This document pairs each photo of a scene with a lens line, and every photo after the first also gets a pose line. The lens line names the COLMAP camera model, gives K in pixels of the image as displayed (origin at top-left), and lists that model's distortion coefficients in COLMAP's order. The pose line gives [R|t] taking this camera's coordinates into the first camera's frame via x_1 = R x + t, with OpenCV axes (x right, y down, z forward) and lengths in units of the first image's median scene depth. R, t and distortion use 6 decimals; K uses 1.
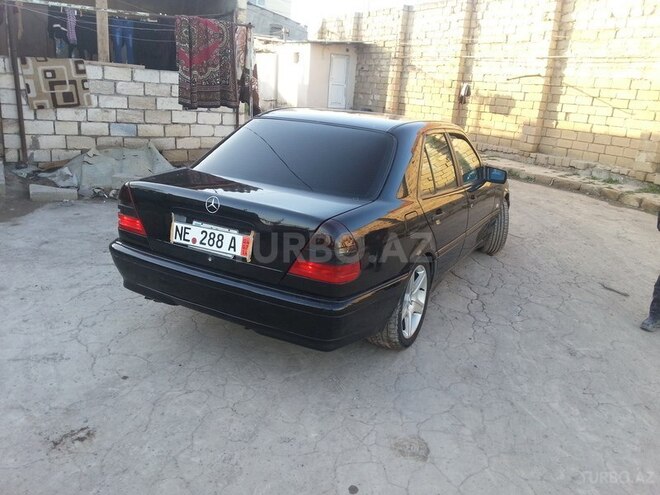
lens RADIAL K [[529.3, 0, 341.4], [0, 529.3, 249.3], [0, 0, 1]] dist [0.005205, -0.030552]
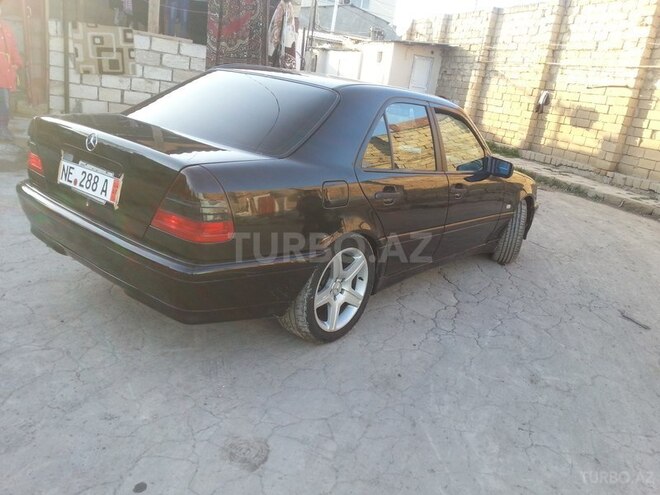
lens RADIAL K [[529.3, 0, 341.6], [0, 529.3, 253.2], [0, 0, 1]] dist [0.005205, -0.030552]
pose [[0.980908, 0.120692, -0.152488, 0.197400], [-0.121734, 0.992560, 0.002515, 0.028928], [0.151657, 0.016096, 0.988302, 0.118873]]
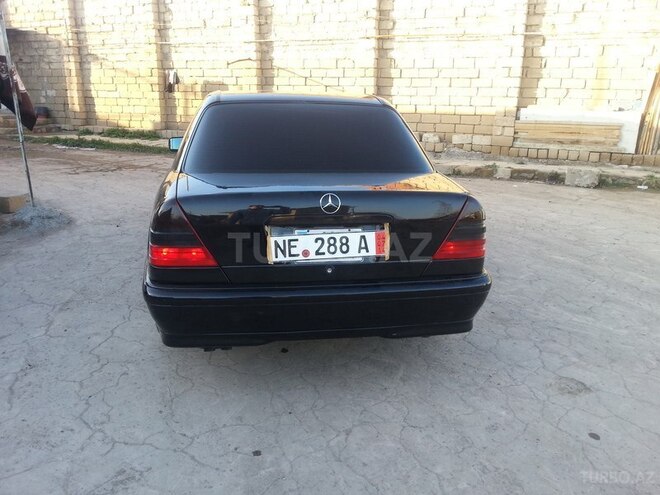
lens RADIAL K [[529.3, 0, 331.5], [0, 529.3, 253.8], [0, 0, 1]] dist [0.005205, -0.030552]
pose [[0.806031, -0.228029, 0.546184, -0.432574], [0.214666, 0.972600, 0.089262, -0.049728], [-0.551573, 0.045300, 0.832895, 0.195550]]
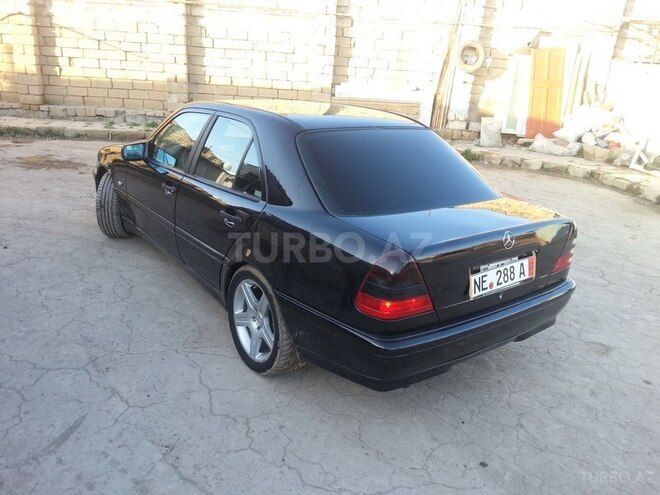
lens RADIAL K [[529.3, 0, 325.5], [0, 529.3, 261.2], [0, 0, 1]] dist [0.005205, -0.030552]
pose [[0.448219, -0.361625, 0.817513, -0.718012], [0.232399, 0.930215, 0.284061, -0.240614], [-0.863186, 0.062668, 0.500982, 0.496451]]
